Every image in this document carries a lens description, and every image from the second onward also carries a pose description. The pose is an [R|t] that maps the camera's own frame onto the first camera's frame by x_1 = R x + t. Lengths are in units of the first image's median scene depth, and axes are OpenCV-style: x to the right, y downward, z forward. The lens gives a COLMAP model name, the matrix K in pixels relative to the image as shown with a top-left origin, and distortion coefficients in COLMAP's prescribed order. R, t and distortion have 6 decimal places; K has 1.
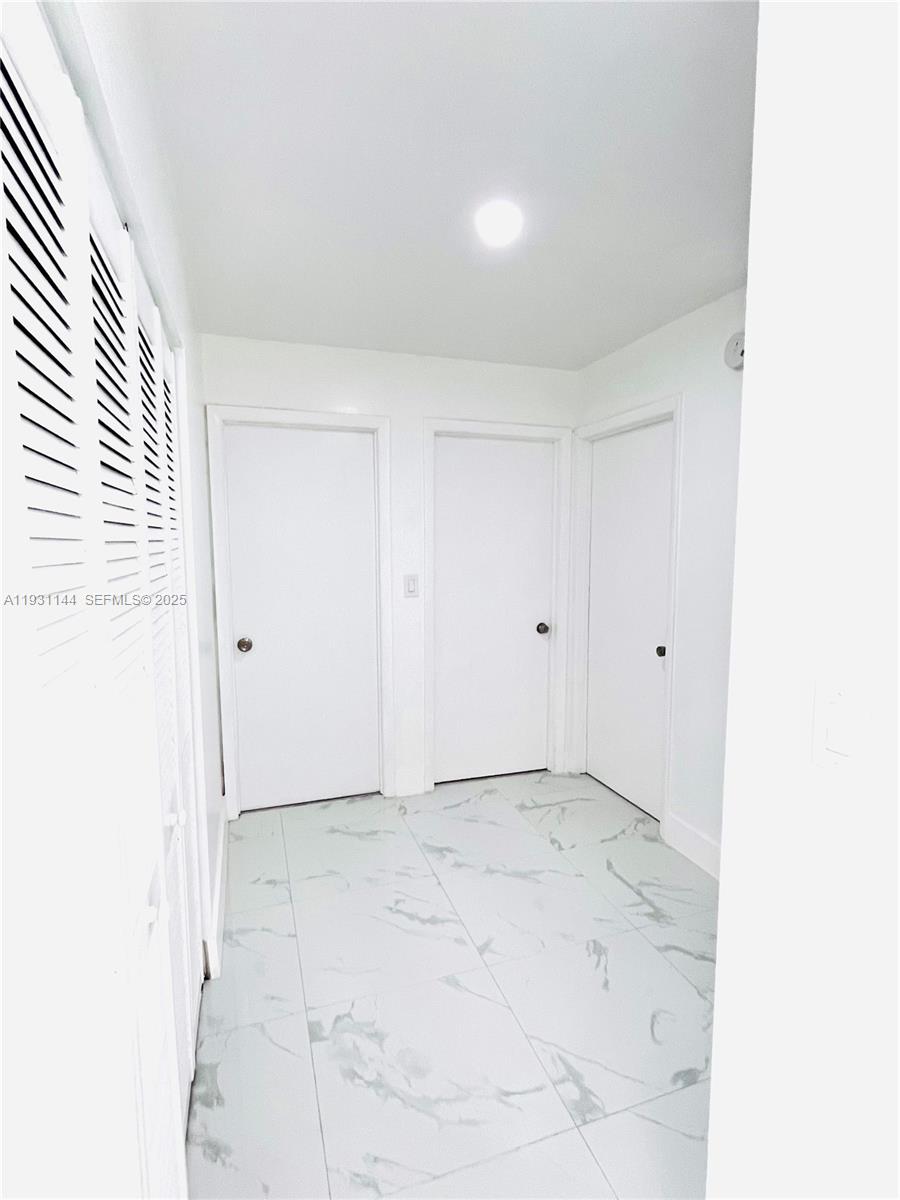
lens RADIAL K [[615.5, 0, 463.1], [0, 615.5, 605.6], [0, 0, 1]] dist [-0.002486, 0.001357]
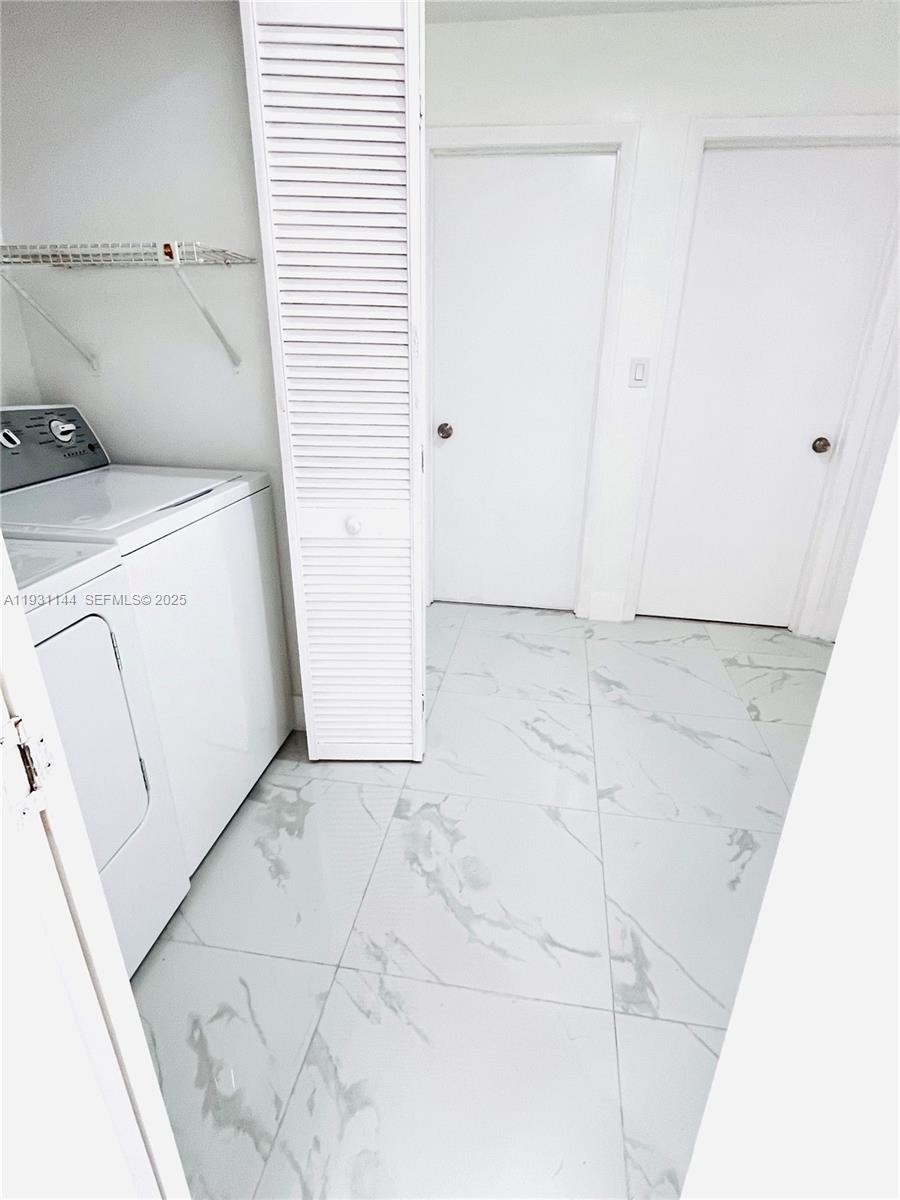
lens RADIAL K [[615.5, 0, 457.4], [0, 615.5, 604.1], [0, 0, 1]] dist [-0.002486, 0.001357]
pose [[0.879558, 0.198181, -0.432554, 0.144152], [-0.071443, 0.953827, 0.291737, 0.048687], [0.470398, -0.225696, 0.853104, 0.176661]]
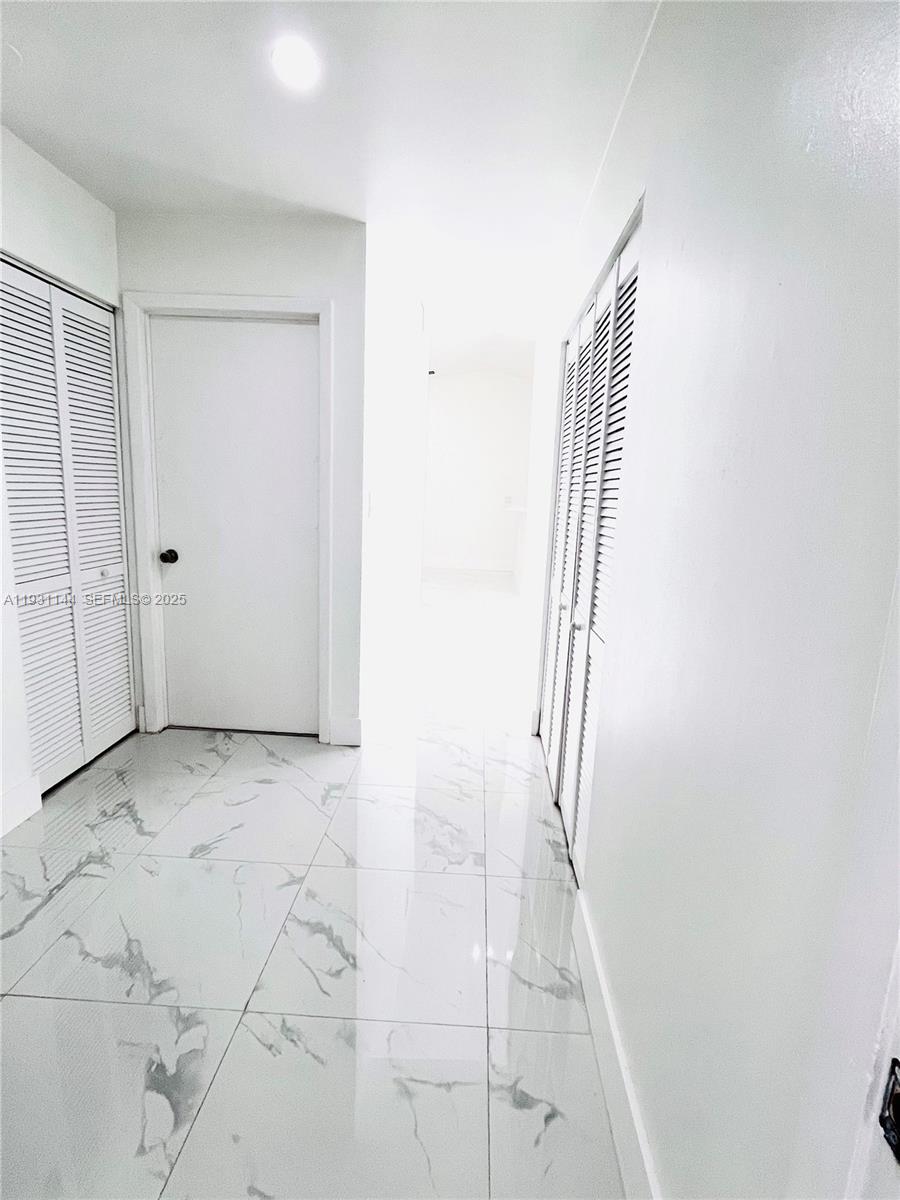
lens RADIAL K [[615.5, 0, 453.0], [0, 615.5, 590.7], [0, 0, 1]] dist [-0.002486, 0.001357]
pose [[-0.926603, -0.101533, 0.362075, -0.393272], [-0.004723, 0.965925, 0.258779, -0.087282], [-0.376012, 0.238075, -0.895508, 1.352078]]
